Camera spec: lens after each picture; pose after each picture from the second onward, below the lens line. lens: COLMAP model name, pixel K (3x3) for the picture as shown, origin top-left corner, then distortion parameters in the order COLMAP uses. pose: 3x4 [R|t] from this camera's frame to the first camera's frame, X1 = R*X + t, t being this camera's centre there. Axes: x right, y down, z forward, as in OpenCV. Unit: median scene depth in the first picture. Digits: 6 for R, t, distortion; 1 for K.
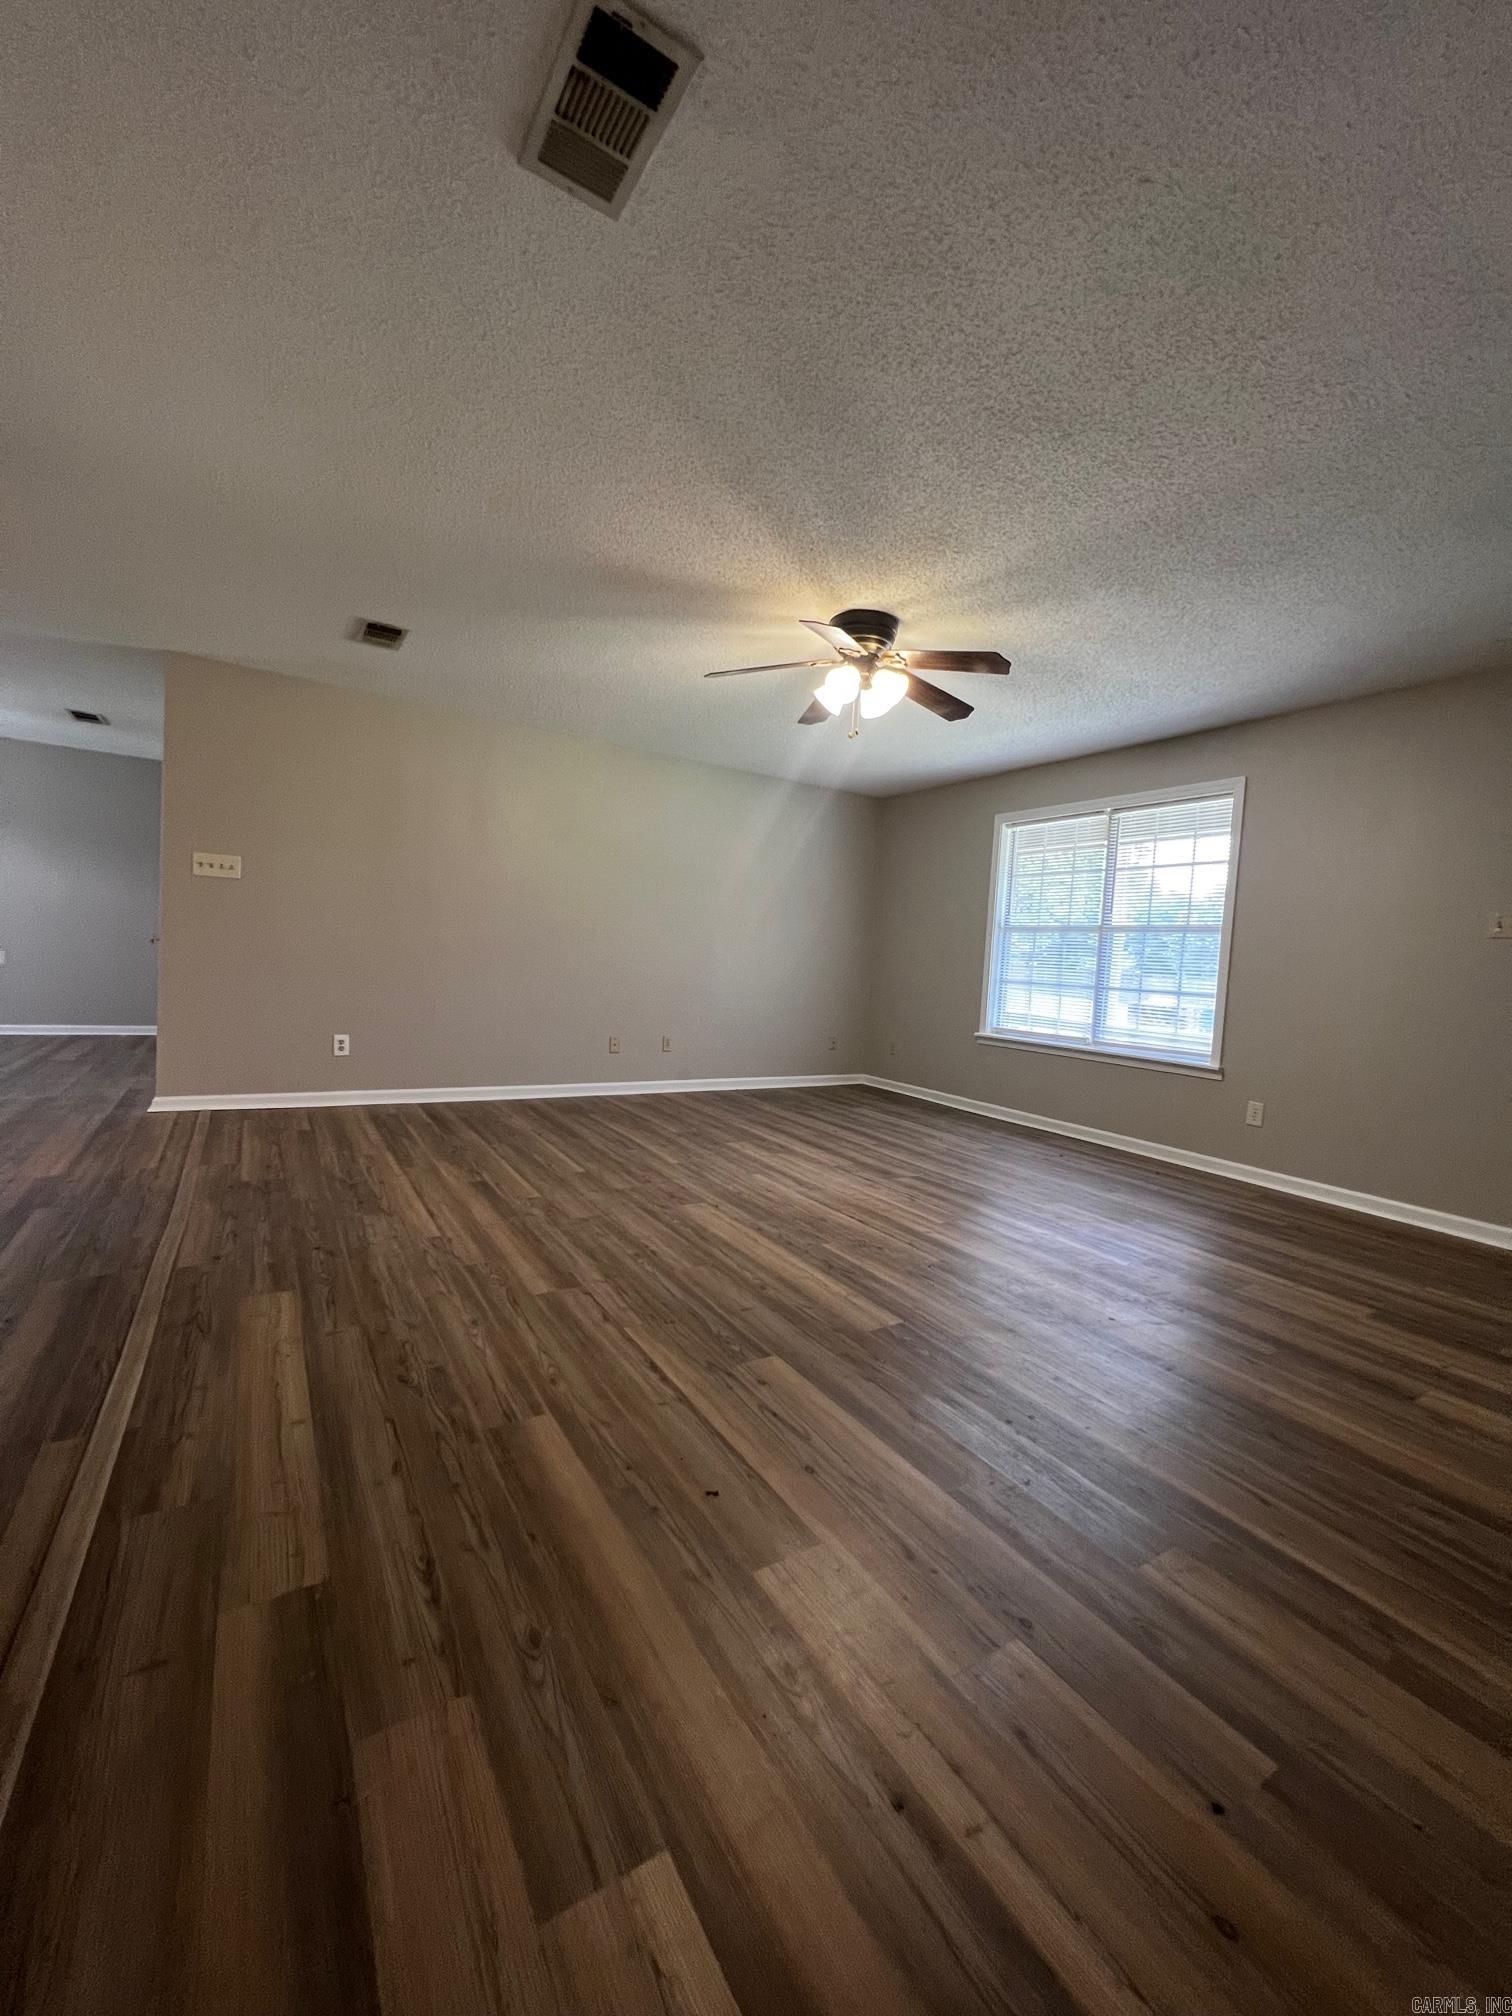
lens RADIAL K [[801.9, 0, 756.0], [0, 801.9, 1008.0], [0, 0, 1]] dist [0.046884, 0.000058]
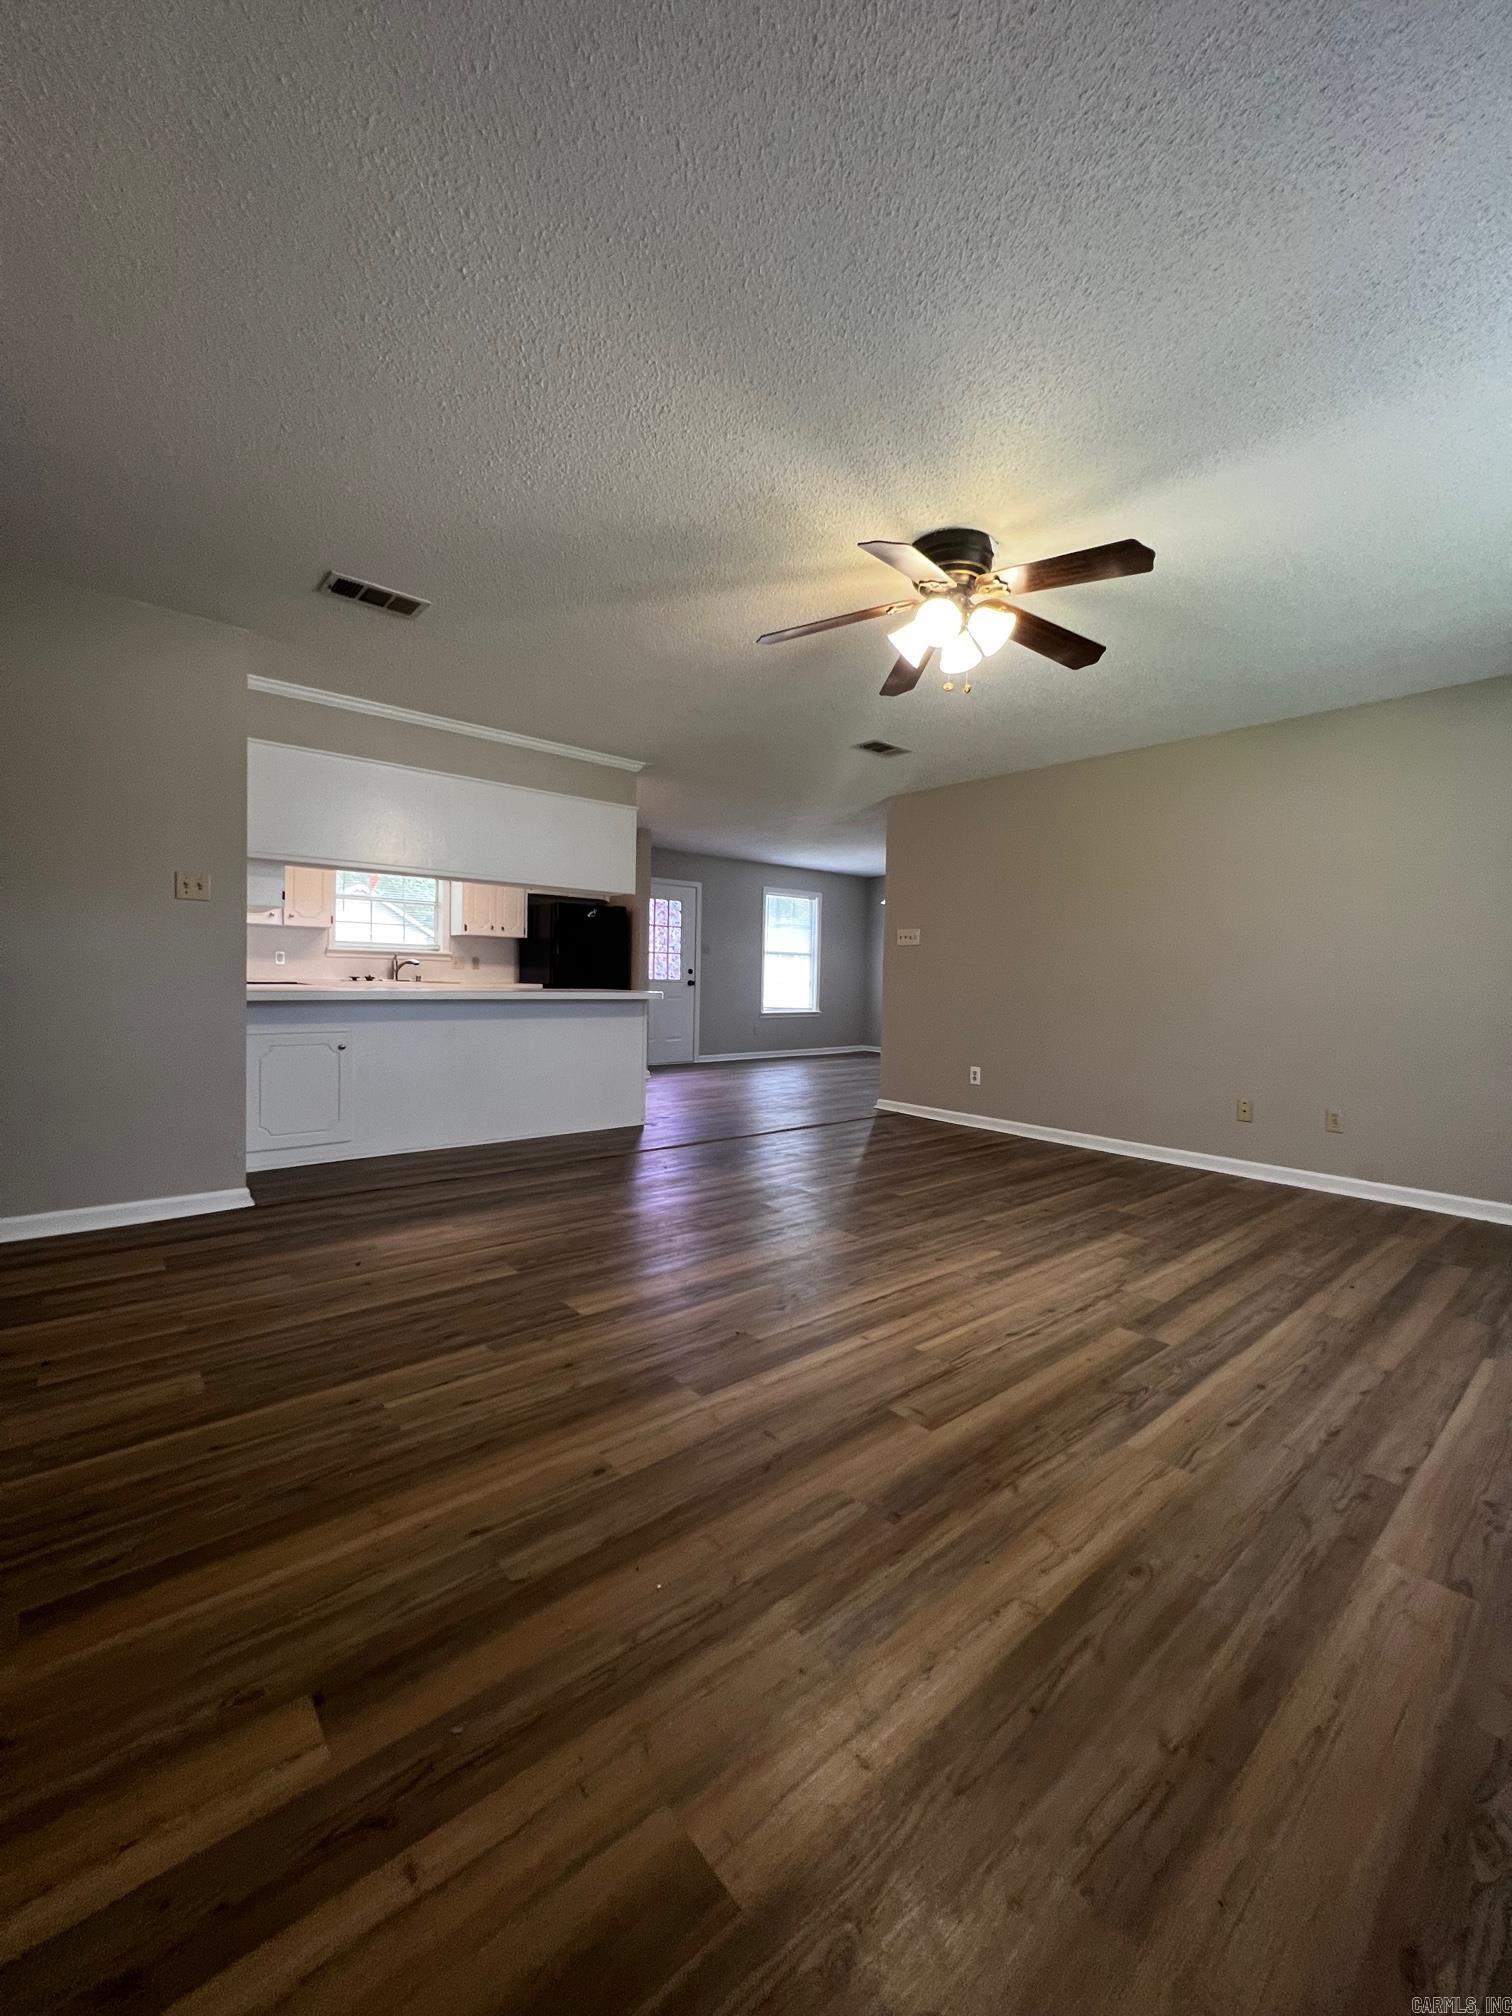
lens RADIAL K [[797.3, 0, 756.0], [0, 797.3, 1008.0], [0, 0, 1]] dist [0.007927, -0.000053]
pose [[0.141909, -0.026425, -0.989527, 0.801475], [-0.074738, 0.996504, -0.037330, 0.020076], [0.987054, 0.079253, 0.139437, 0.698043]]
